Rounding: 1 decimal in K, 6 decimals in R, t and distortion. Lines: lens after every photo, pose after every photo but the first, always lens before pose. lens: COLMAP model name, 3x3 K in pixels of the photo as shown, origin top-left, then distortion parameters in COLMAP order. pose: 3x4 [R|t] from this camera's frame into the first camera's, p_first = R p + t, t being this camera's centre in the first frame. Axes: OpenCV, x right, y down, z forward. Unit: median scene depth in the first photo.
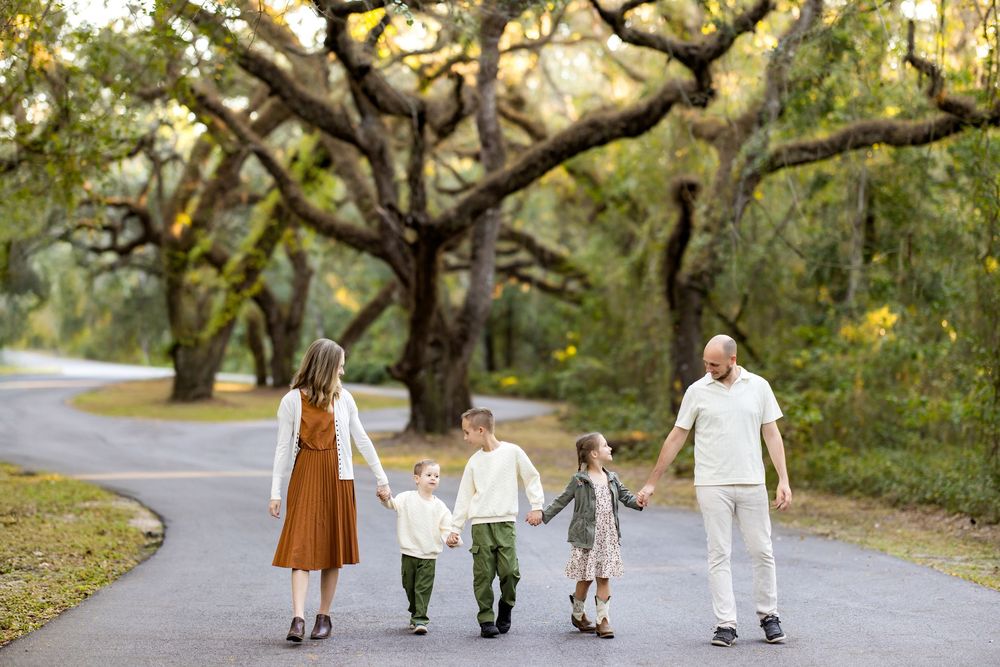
lens RADIAL K [[2510.4, 0, 500.0], [0, 2510.4, 333.5], [0, 0, 1]] dist [-0.013877, -0.000160]
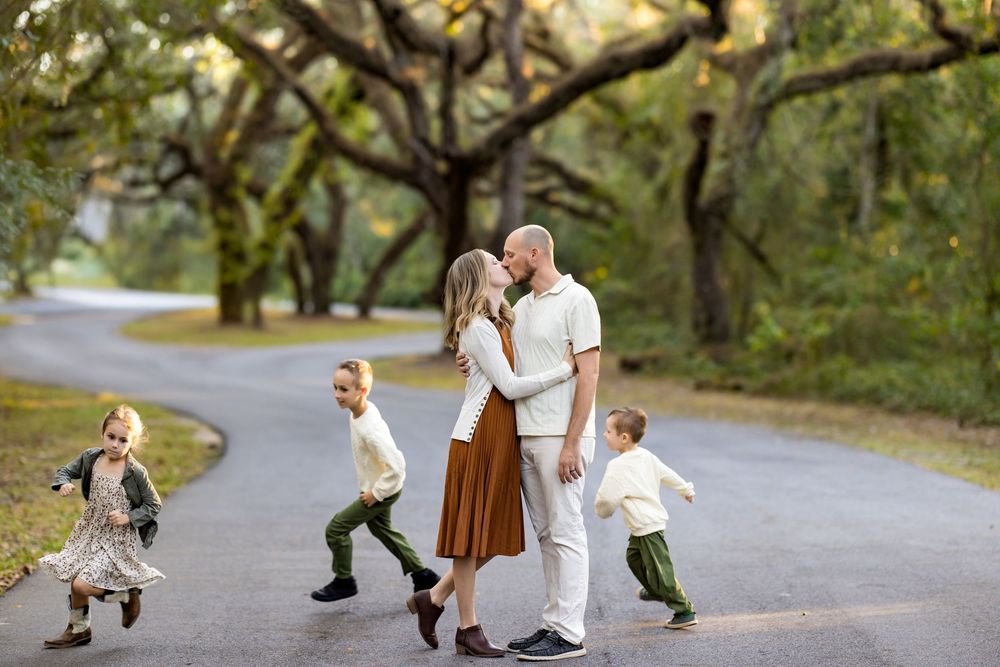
lens RADIAL K [[2534.1, 0, 500.0], [0, 2534.1, 333.5], [0, 0, 1]] dist [-0.038502, 0.048979]
pose [[0.999762, -0.016460, -0.014285, 0.002184], [0.016885, 0.999403, 0.030157, -0.000668], [0.013780, -0.030391, 0.999443, -0.055840]]
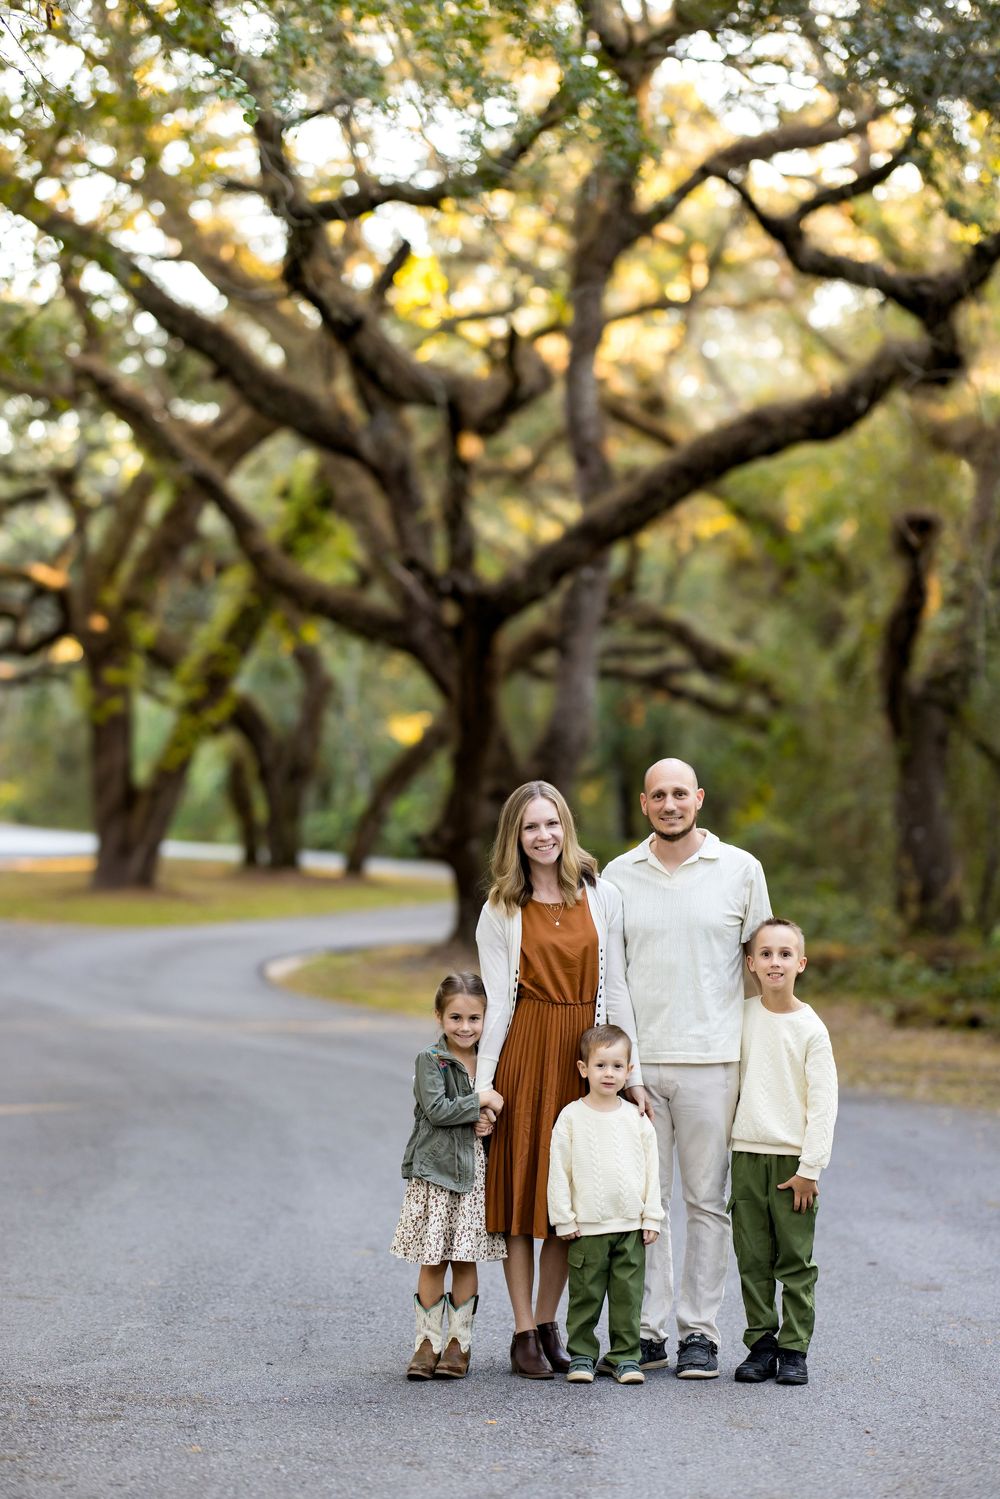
lens RADIAL K [[3763.1, 0, 499.1], [0, 3763.1, 790.2], [0, 0, 1]] dist [-0.013877, -0.000160]
pose [[0.998893, -0.004961, -0.046779, 0.014909], [0.005050, 0.999986, 0.001786, 0.001001], [0.046769, -0.002021, 0.998904, 0.101020]]
